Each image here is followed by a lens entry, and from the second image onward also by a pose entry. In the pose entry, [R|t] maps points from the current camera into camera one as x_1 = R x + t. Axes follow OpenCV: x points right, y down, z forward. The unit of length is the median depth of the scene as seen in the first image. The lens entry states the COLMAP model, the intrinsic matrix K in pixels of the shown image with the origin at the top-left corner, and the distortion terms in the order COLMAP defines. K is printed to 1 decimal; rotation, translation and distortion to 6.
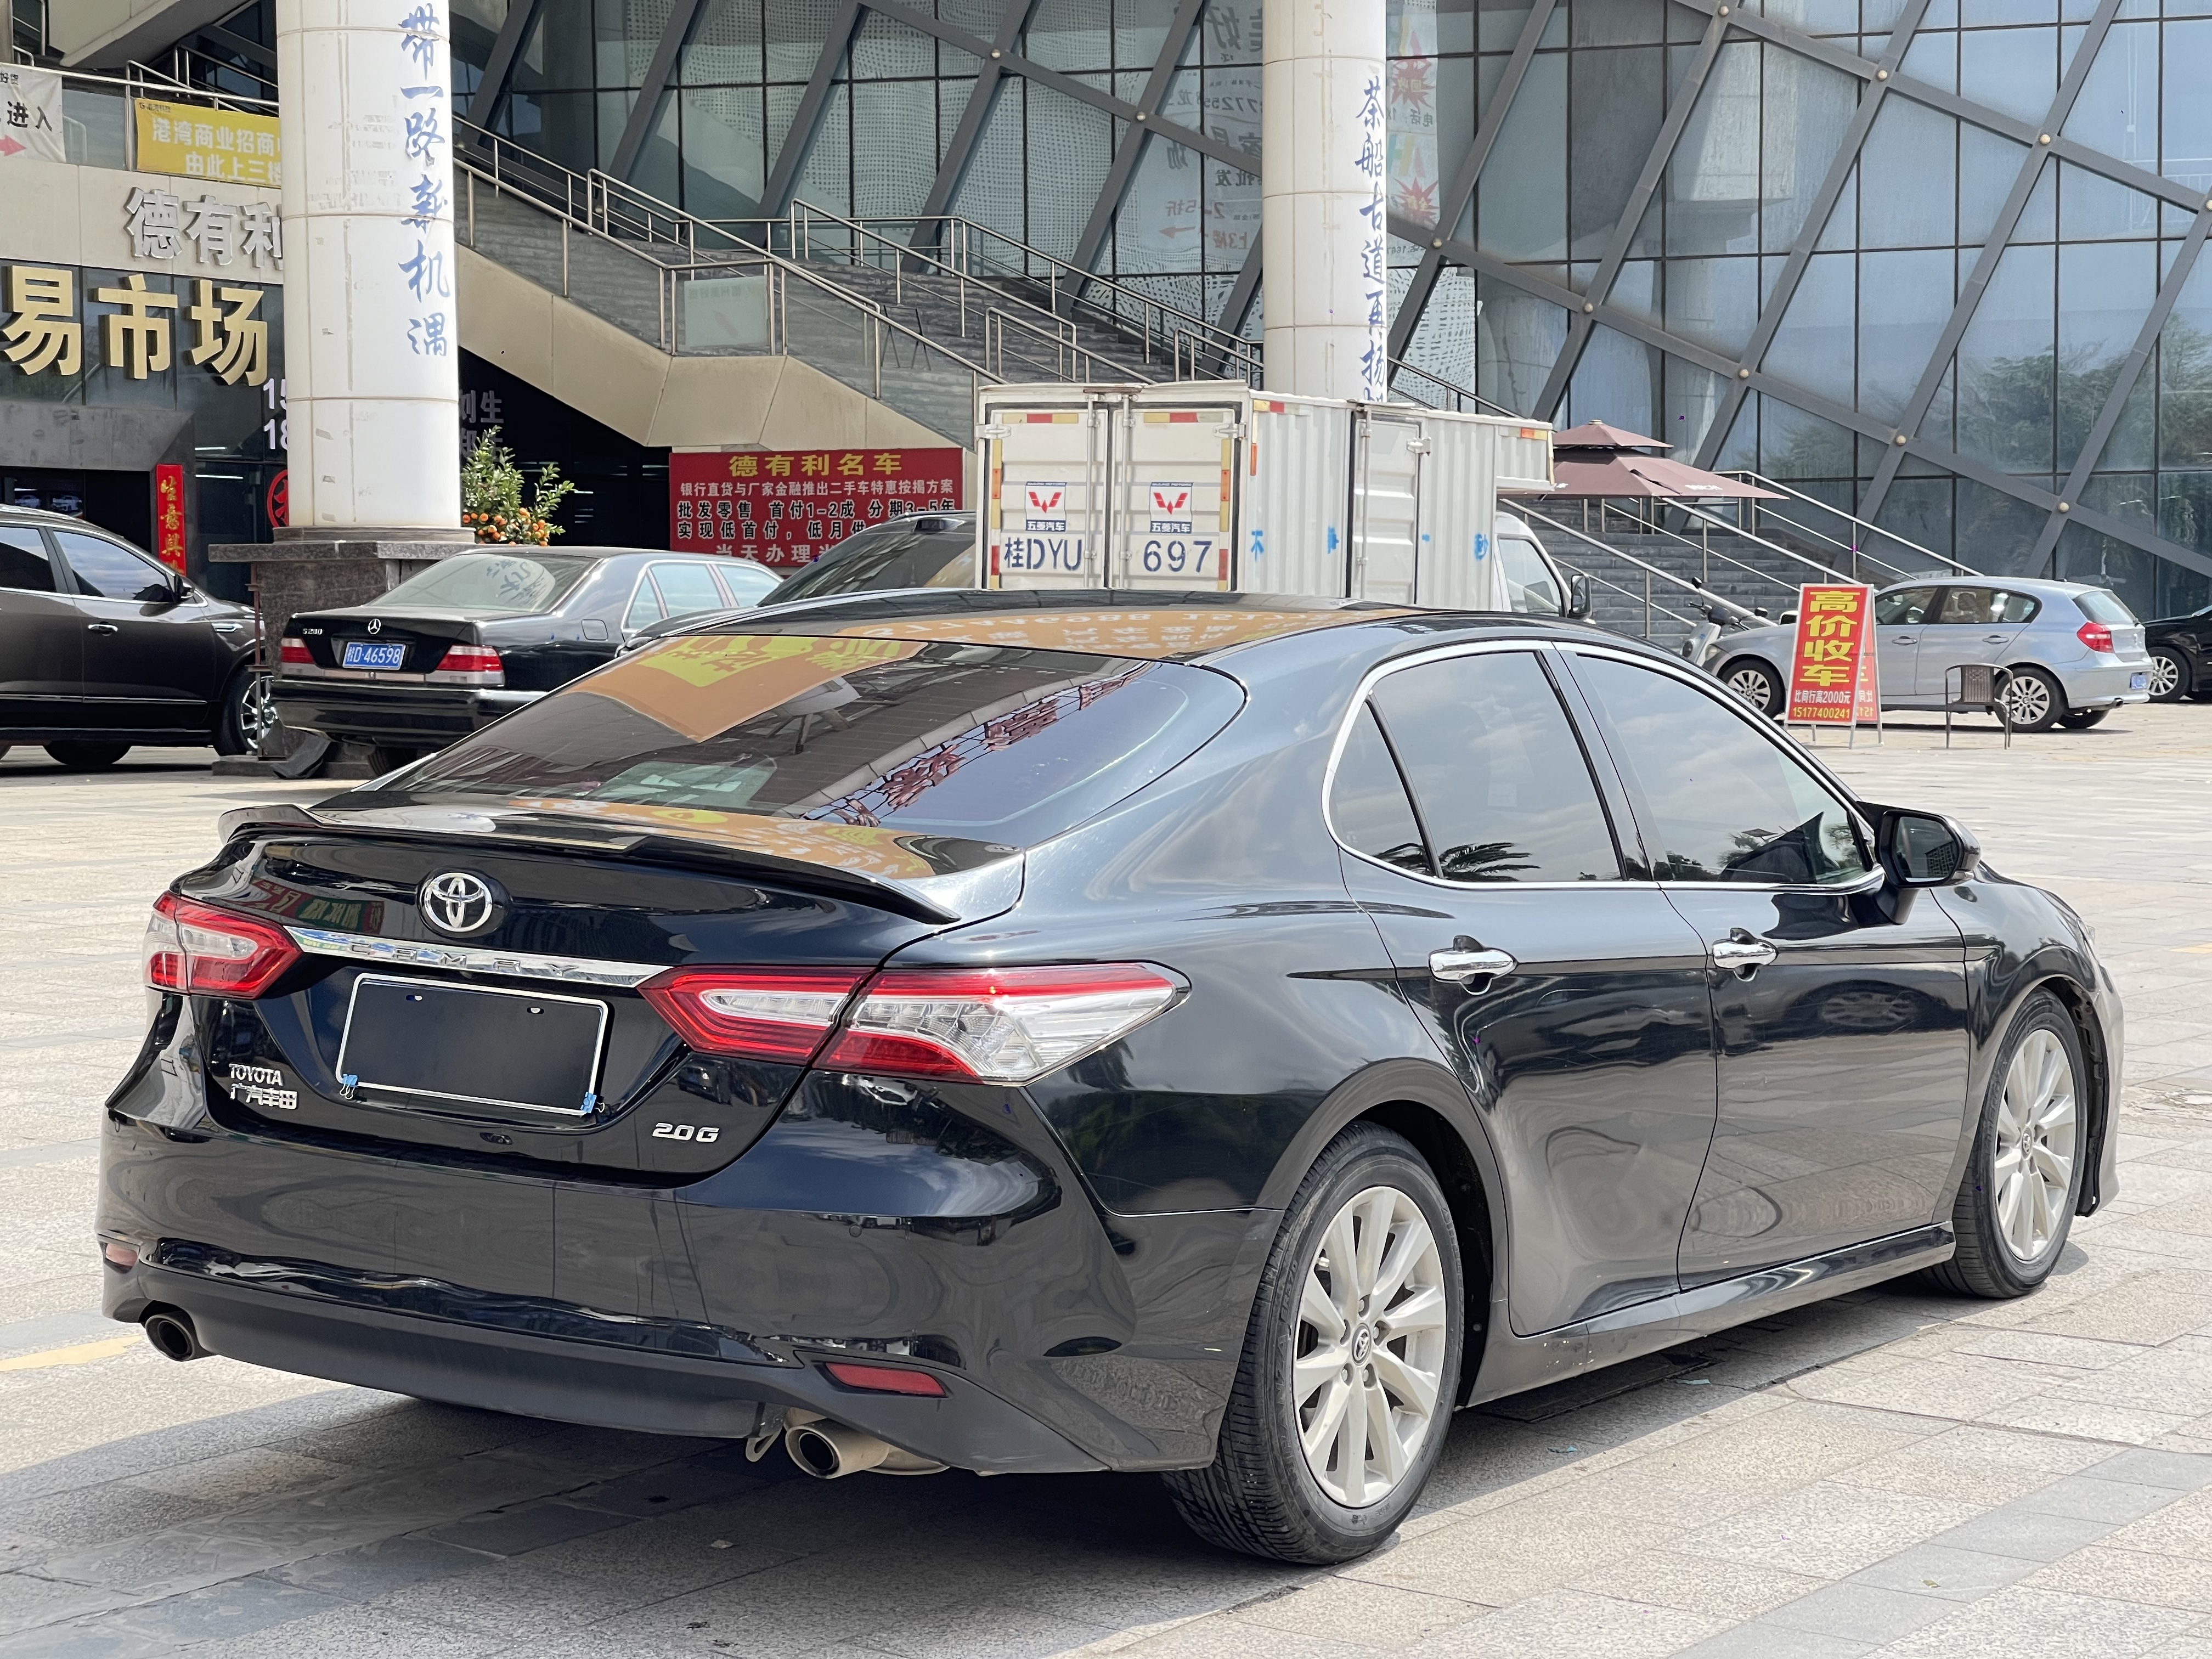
lens RADIAL K [[4261.8, 0, 1106.0], [0, 4261.8, 829.5], [0, 0, 1]] dist [0.066349, 0.105306]
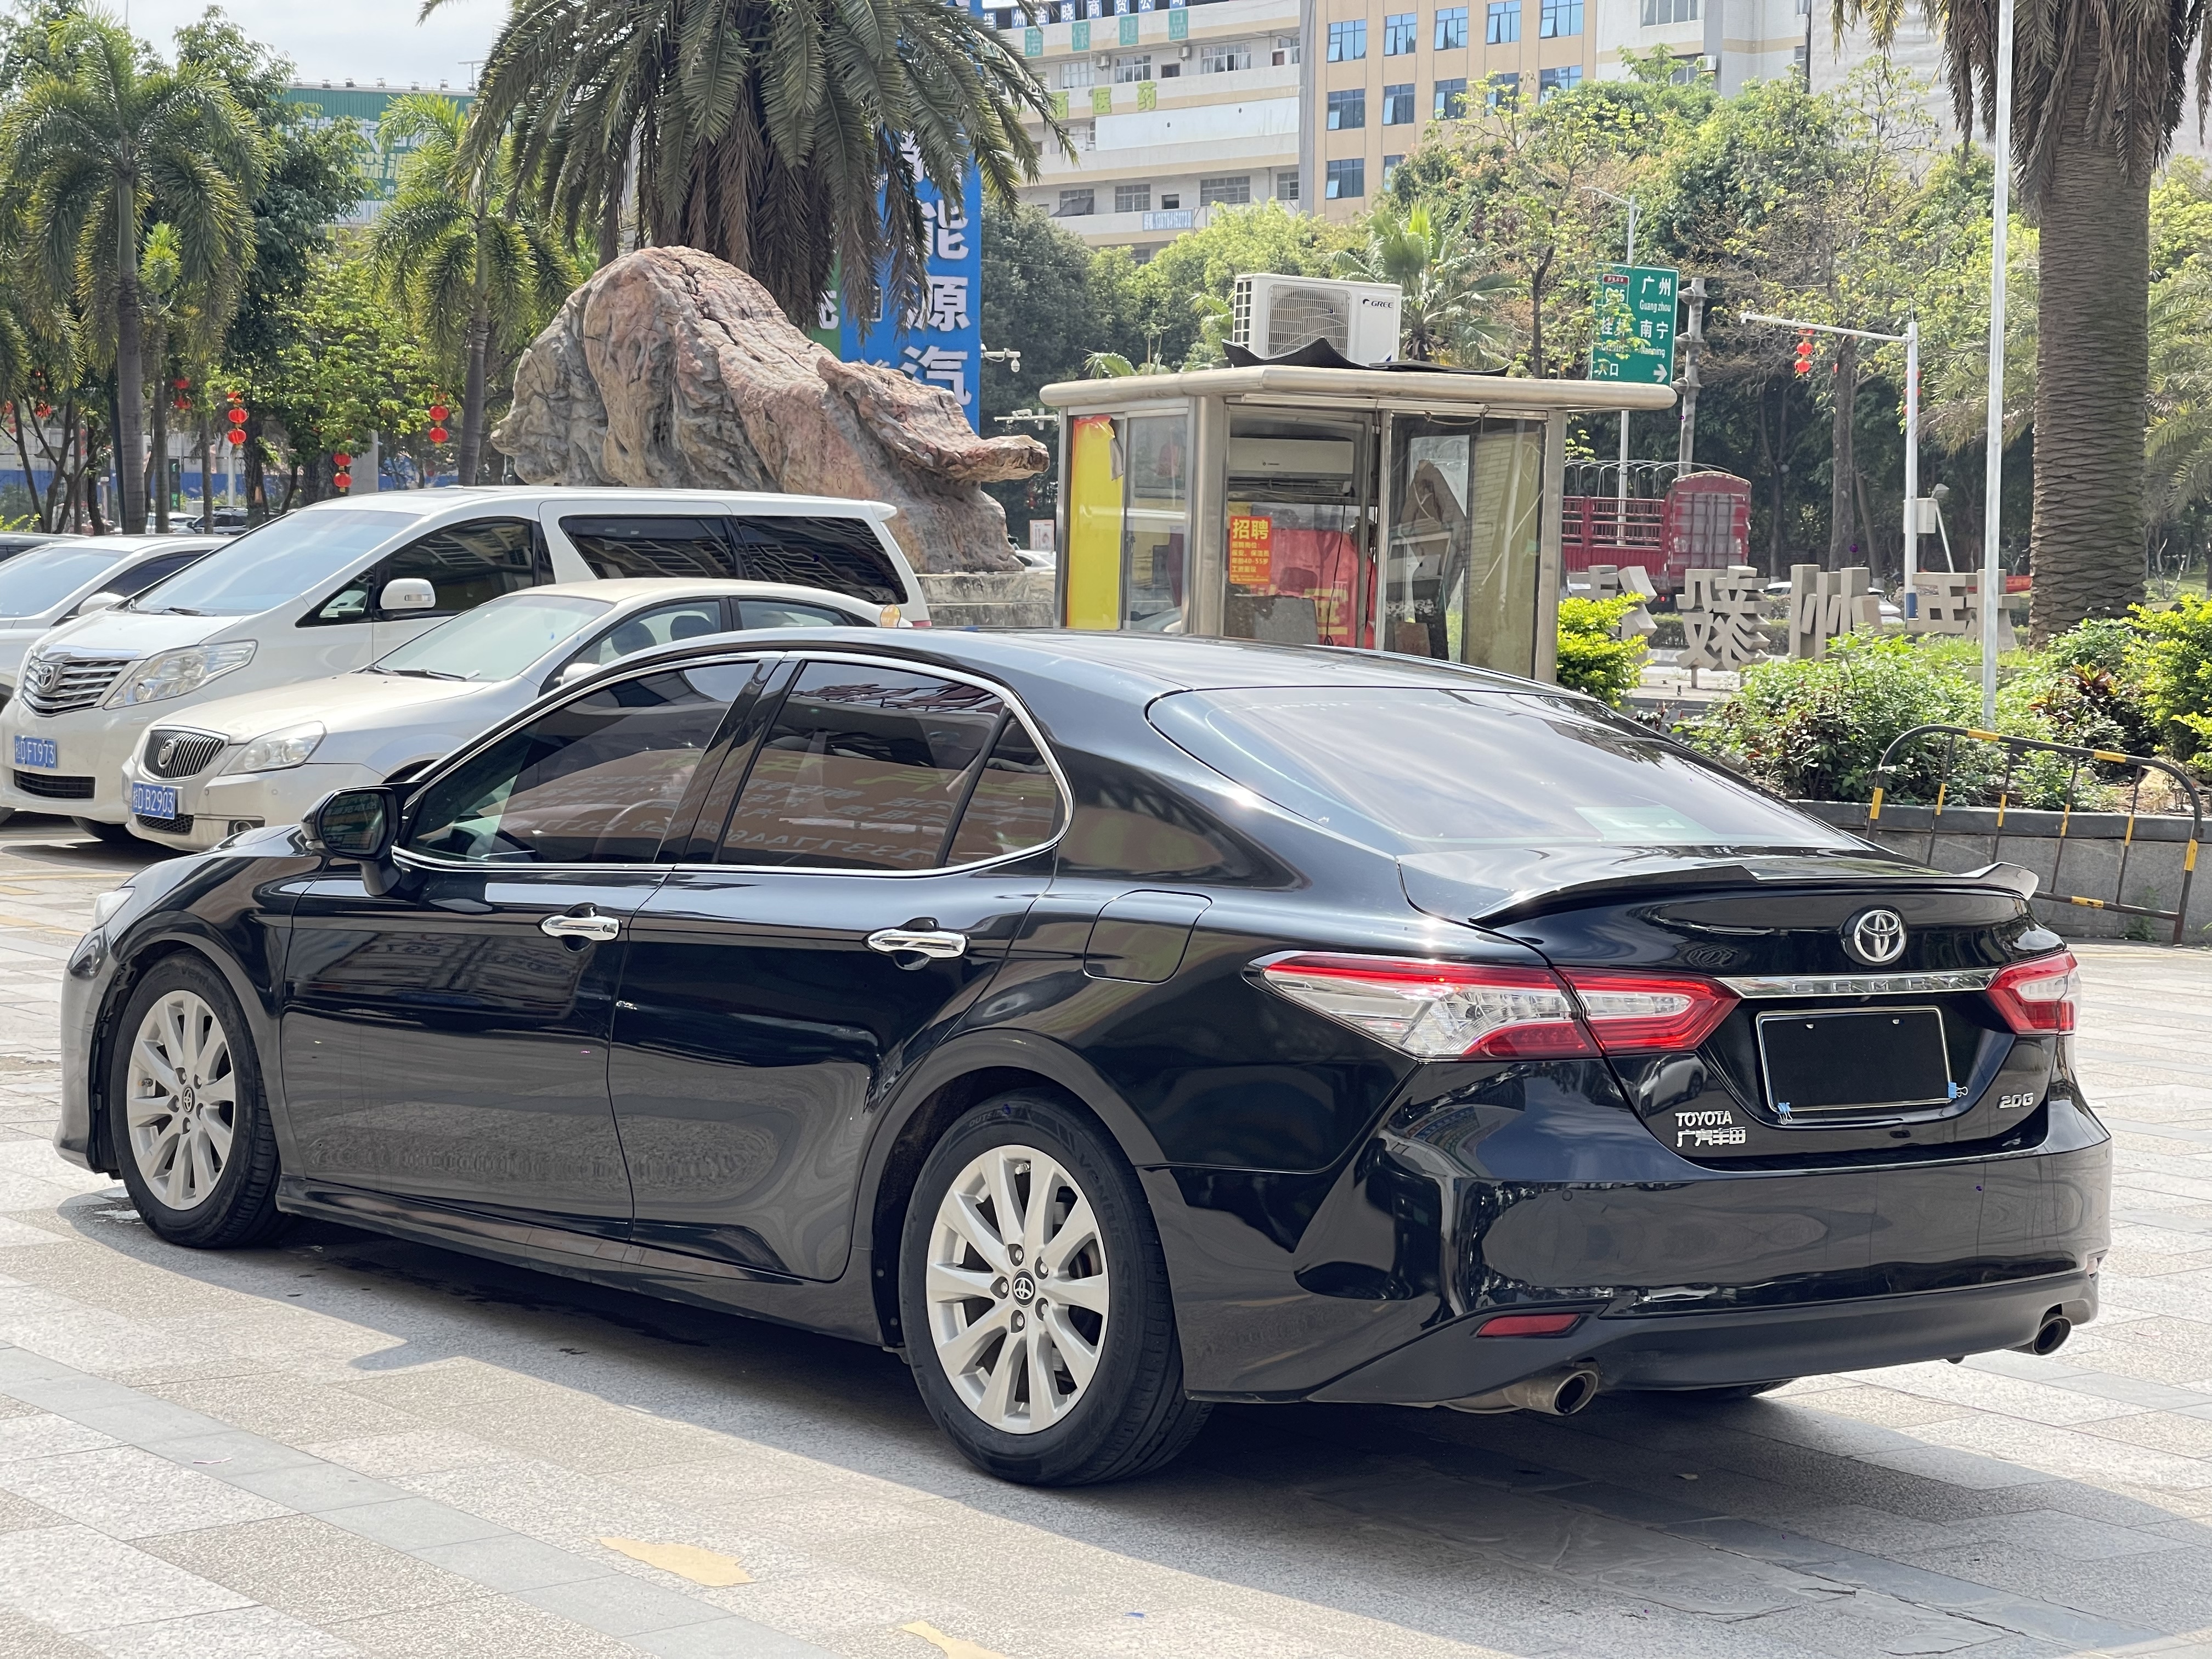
lens RADIAL K [[4261.8, 0, 1106.0], [0, 4261.8, 829.5], [0, 0, 1]] dist [0.066349, 0.105306]
pose [[0.293409, -0.066033, 0.953704, -1.271949], [0.036443, 0.997659, 0.057865, -0.083529], [-0.955292, 0.017778, 0.295129, 0.831544]]
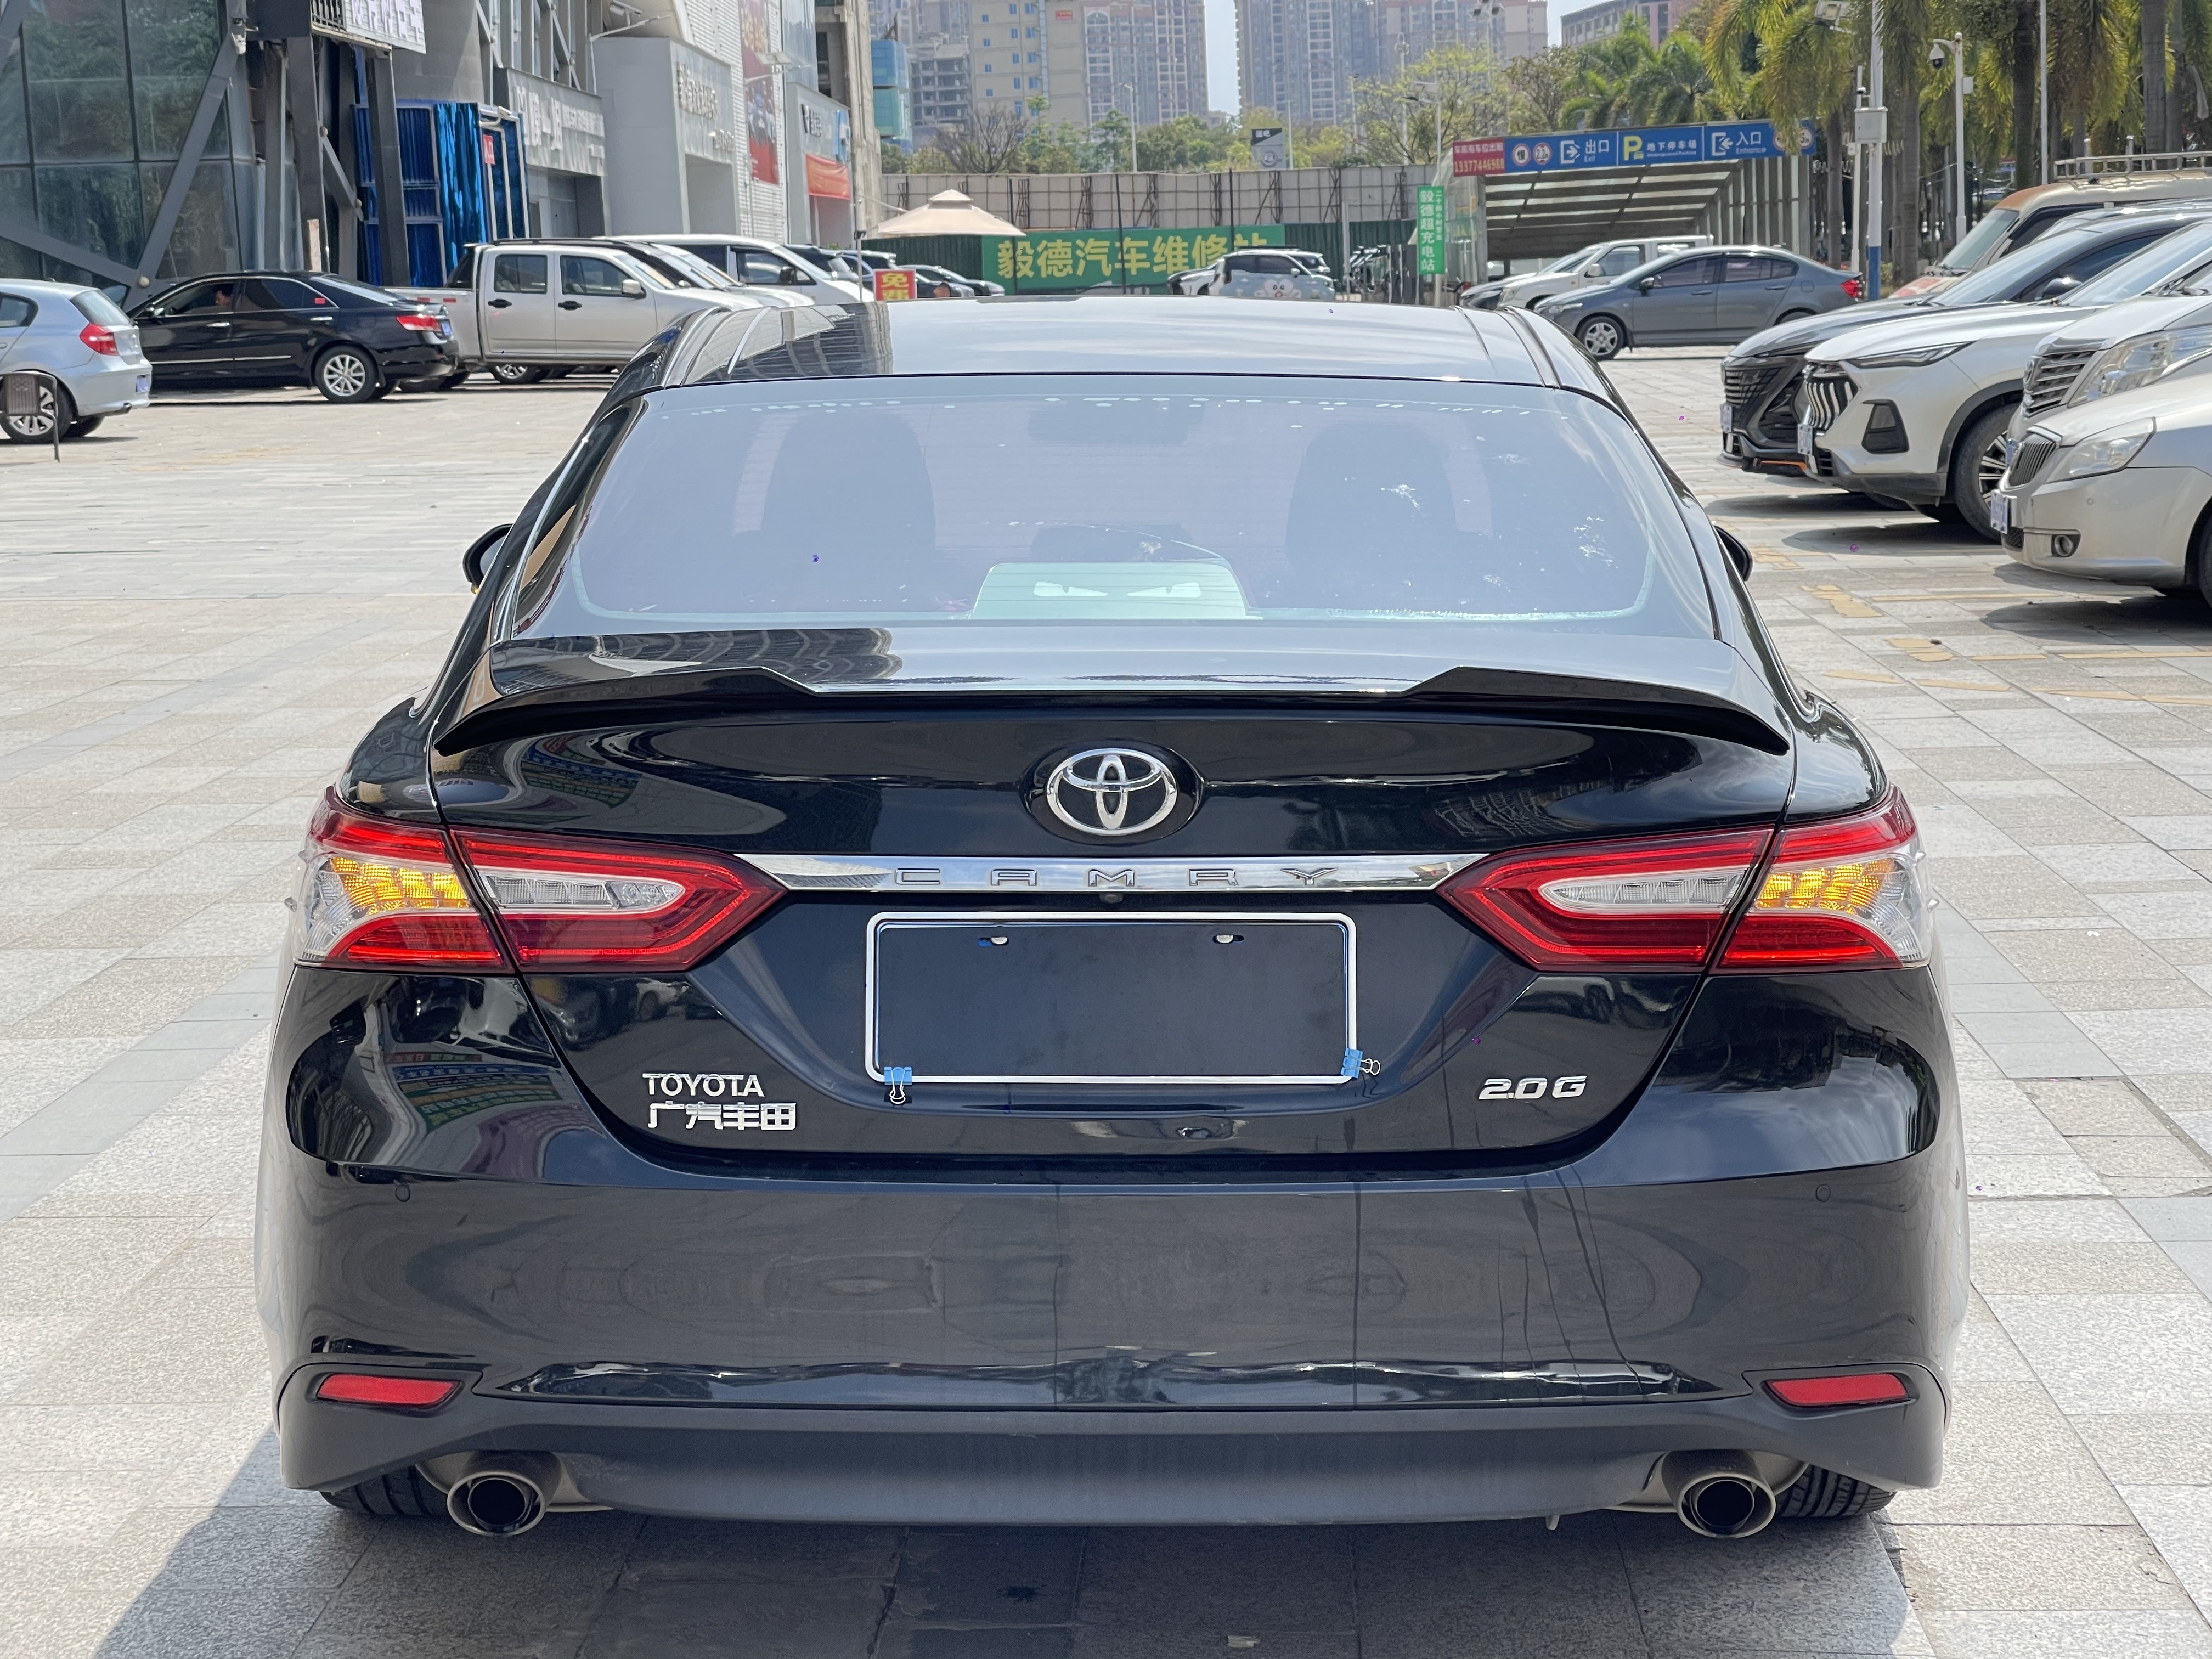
lens RADIAL K [[4261.8, 0, 1106.0], [0, 4261.8, 829.5], [0, 0, 1]] dist [0.066349, 0.105306]
pose [[0.852884, -0.105481, 0.511334, -0.478654], [0.069700, 0.993616, 0.088711, -0.035127], [-0.517427, -0.040020, 0.854791, 0.416635]]
